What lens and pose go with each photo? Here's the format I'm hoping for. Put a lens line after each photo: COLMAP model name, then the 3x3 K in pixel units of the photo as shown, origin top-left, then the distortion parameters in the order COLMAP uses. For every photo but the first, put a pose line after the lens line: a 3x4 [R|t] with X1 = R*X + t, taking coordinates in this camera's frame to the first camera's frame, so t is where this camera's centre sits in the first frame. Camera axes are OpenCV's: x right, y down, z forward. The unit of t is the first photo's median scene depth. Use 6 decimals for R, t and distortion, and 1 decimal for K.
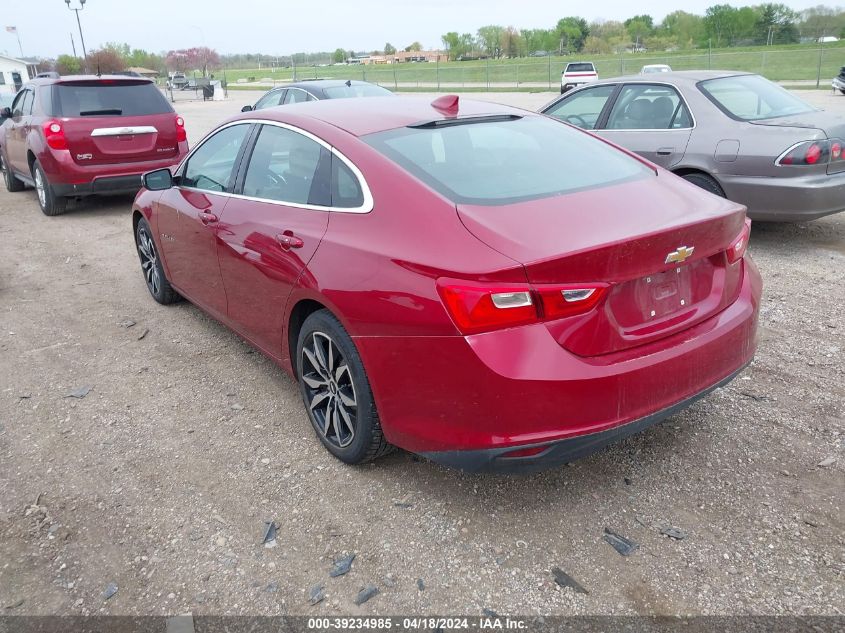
lens RADIAL K [[653.8, 0, 422.5], [0, 653.8, 316.5], [0, 0, 1]] dist [0.006855, -0.002025]
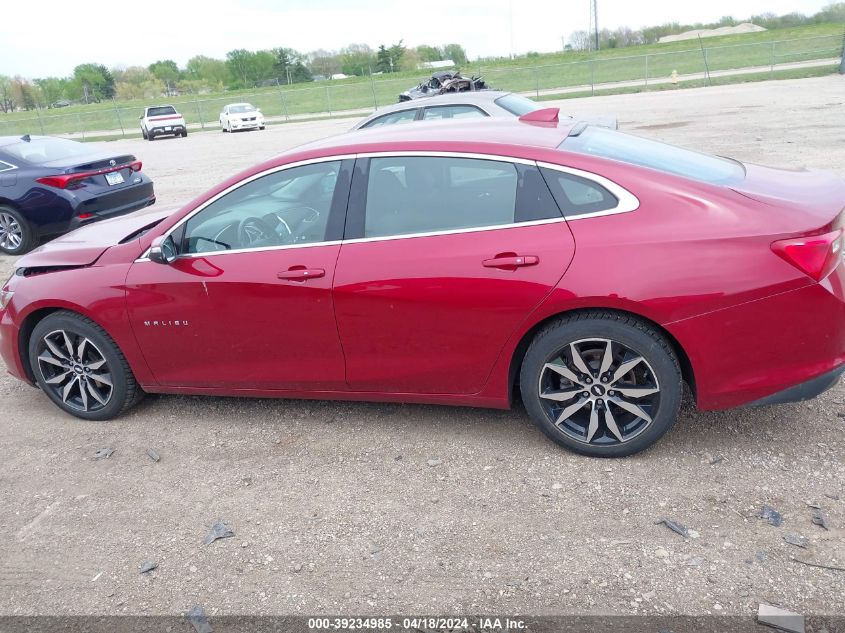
lens RADIAL K [[653.8, 0, 422.5], [0, 653.8, 316.5], [0, 0, 1]] dist [0.006855, -0.002025]
pose [[0.801589, -0.238117, 0.548413, -0.872902], [0.269082, 0.962800, 0.024736, -0.098793], [-0.533901, 0.127740, 0.835842, 0.272018]]
